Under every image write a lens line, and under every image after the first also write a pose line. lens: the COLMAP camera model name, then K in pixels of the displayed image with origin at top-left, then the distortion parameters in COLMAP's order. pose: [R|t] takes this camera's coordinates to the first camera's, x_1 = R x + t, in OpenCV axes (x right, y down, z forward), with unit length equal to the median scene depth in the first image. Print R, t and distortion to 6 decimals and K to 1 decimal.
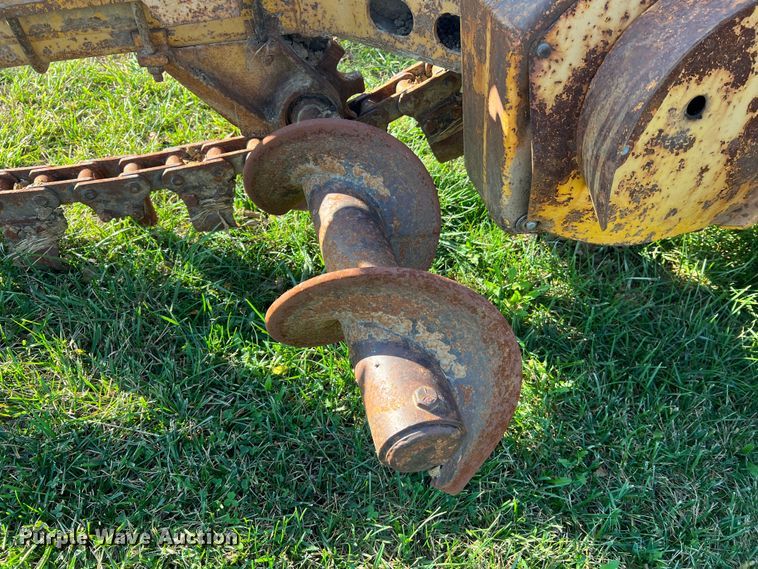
lens RADIAL K [[557.7, 0, 383.1], [0, 557.7, 284.7], [0, 0, 1]] dist [0.009776, -0.009816]
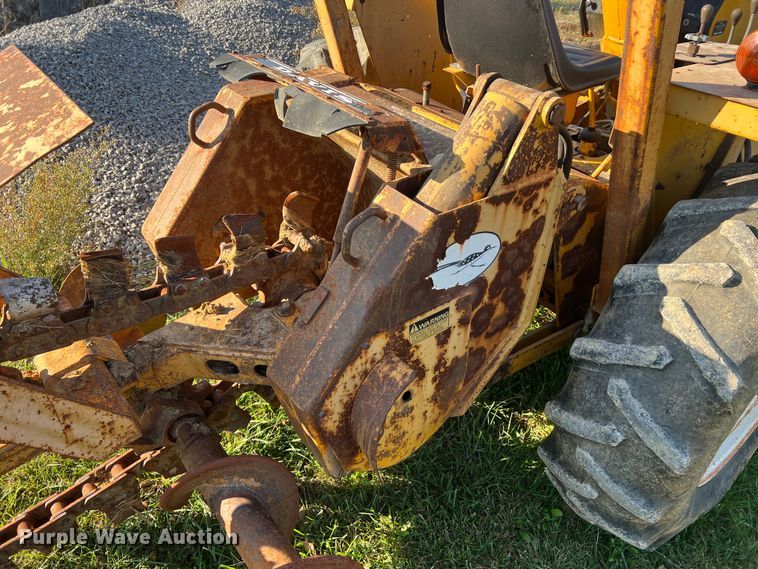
lens RADIAL K [[557.7, 0, 375.8], [0, 557.7, 283.1], [0, 0, 1]] dist [0.009776, -0.009816]
pose [[0.910982, -0.306277, 0.276237, 0.048751], [0.336937, 0.938910, -0.070146, -0.499985], [-0.237878, 0.156976, 0.958526, -0.736382]]
